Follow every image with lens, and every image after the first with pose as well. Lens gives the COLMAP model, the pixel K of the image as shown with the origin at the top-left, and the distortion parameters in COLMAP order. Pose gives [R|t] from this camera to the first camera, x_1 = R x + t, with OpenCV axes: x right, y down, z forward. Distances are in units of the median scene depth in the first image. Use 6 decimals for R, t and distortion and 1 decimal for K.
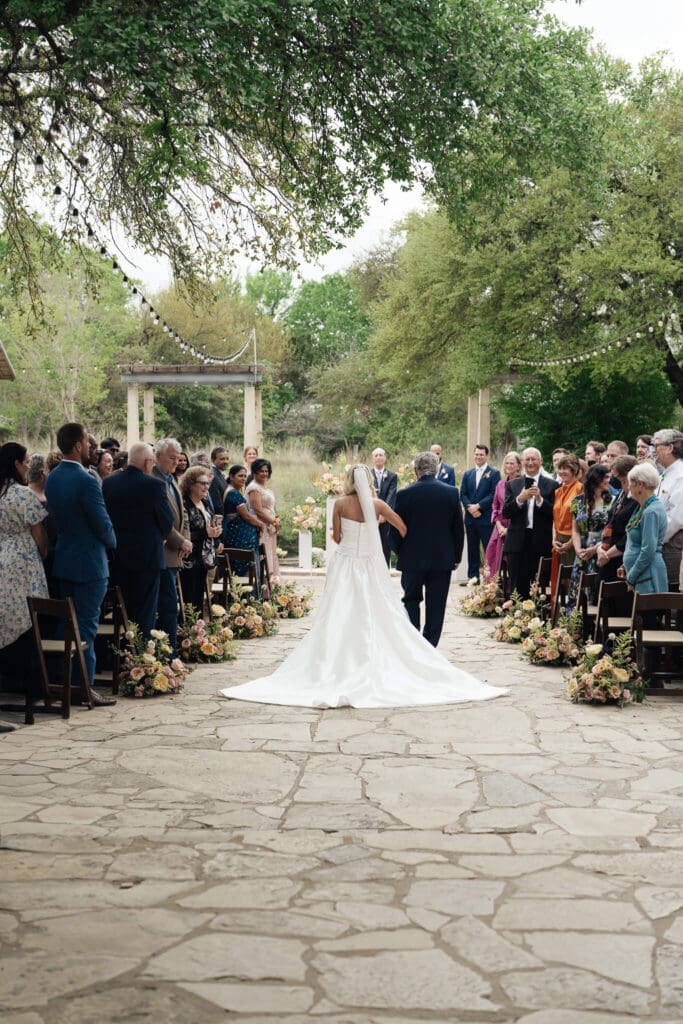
lens RADIAL K [[1855.4, 0, 324.1], [0, 1855.4, 554.2], [0, 0, 1]] dist [0.008138, -0.036612]
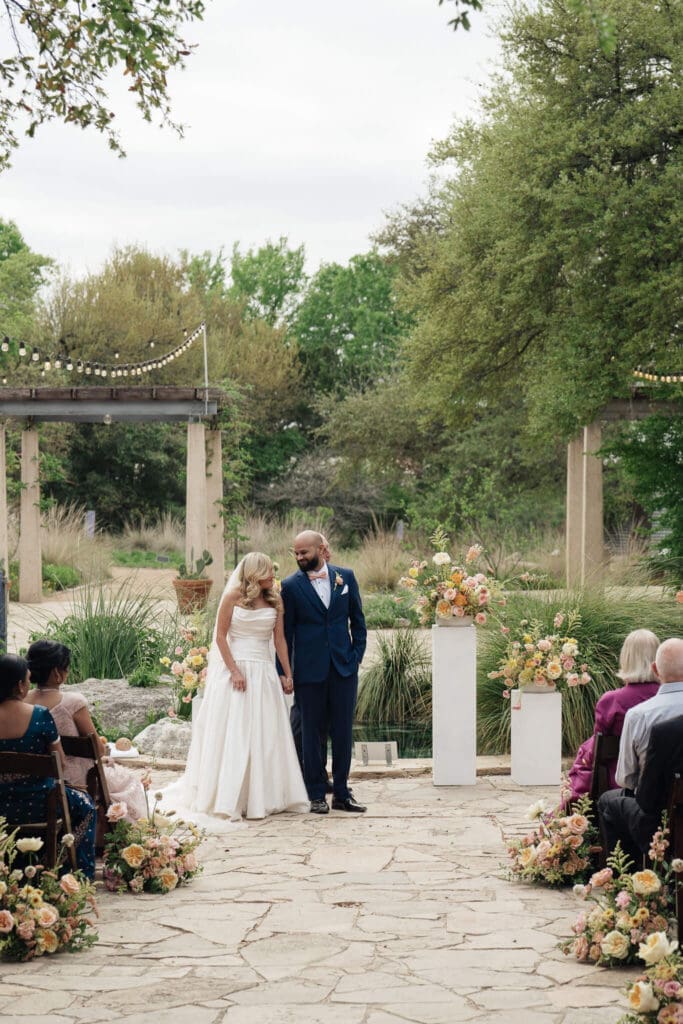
lens RADIAL K [[2510.5, 0, 572.7], [0, 2510.5, 509.7], [0, 0, 1]] dist [0.000367, 0.089744]
pose [[0.997851, -0.000792, 0.065520, 0.032360], [0.004881, 0.998047, -0.062271, -0.015335], [-0.065342, 0.062457, 0.995906, 0.239466]]
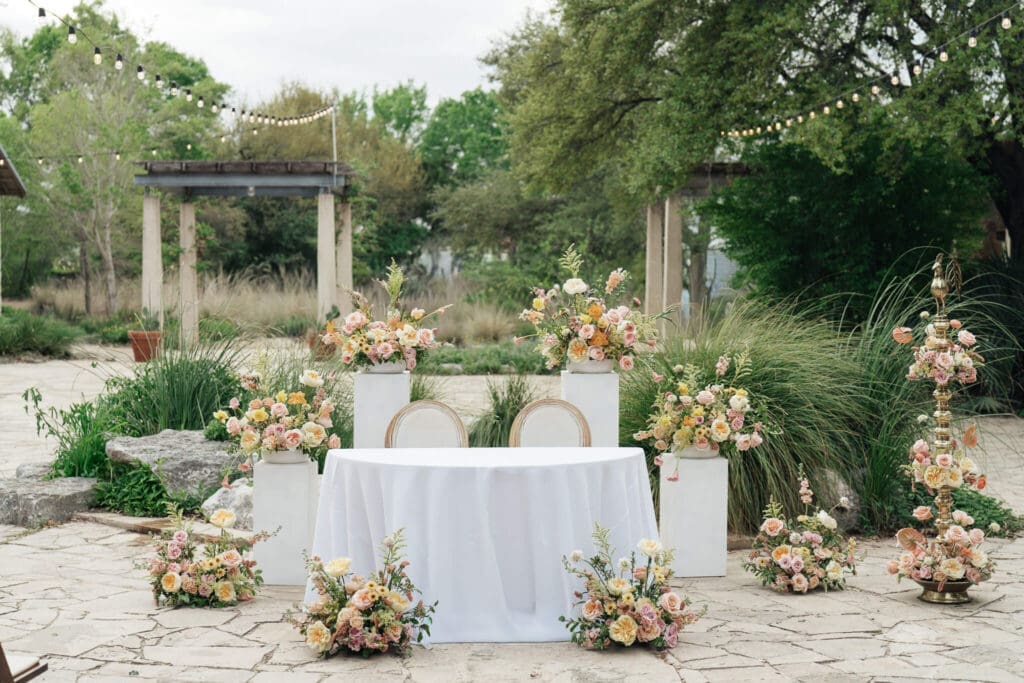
lens RADIAL K [[1517.9, 0, 551.0], [0, 1517.9, 342.0], [0, 0, 1]] dist [-0.000249, 0.008362]
pose [[0.999362, 0.001720, 0.035665, 0.026223], [-0.000427, 0.999343, -0.036232, -0.020210], [-0.035704, 0.036194, 0.998707, 0.539982]]
